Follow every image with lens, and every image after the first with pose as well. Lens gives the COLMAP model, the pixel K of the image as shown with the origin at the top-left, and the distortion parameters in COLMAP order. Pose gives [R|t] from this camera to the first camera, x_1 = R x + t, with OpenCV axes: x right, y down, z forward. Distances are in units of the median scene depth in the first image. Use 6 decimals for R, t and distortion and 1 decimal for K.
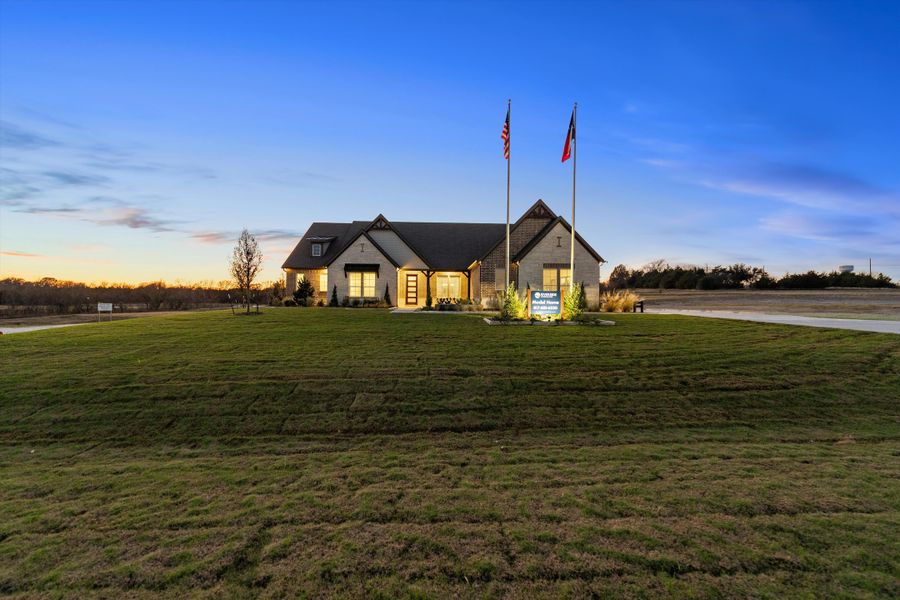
lens RADIAL K [[379.0, 0, 450.6], [0, 379.0, 301.8], [0, 0, 1]] dist [-0.001326, 0.000110]
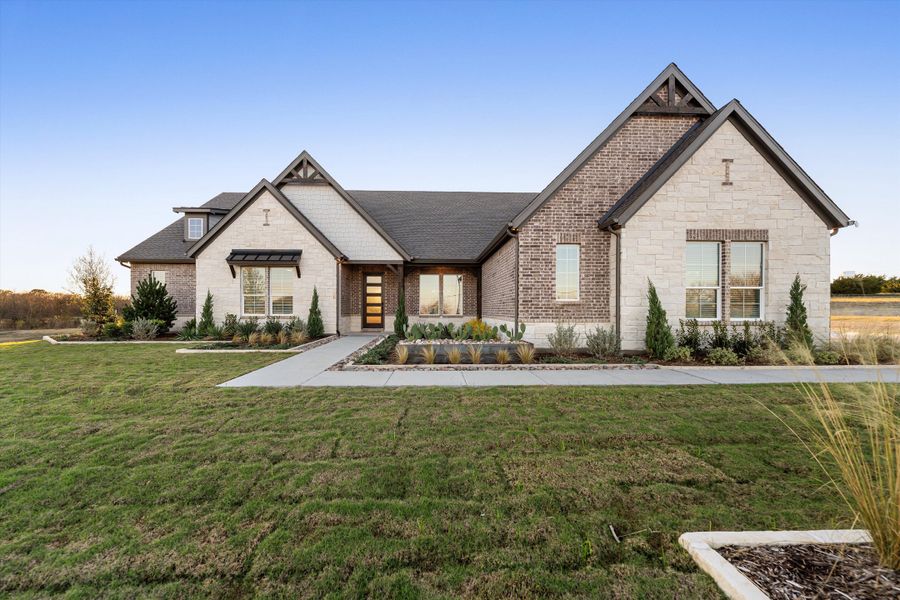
lens RADIAL K [[373.5, 0, 448.3], [0, 373.5, 314.0], [0, 0, 1]] dist [-0.001287, -0.000132]
pose [[0.999971, -0.007521, -0.001304, 0.006199], [0.007532, 0.999933, 0.008795, -0.018177], [0.001238, -0.008804, 0.999960, 0.509873]]
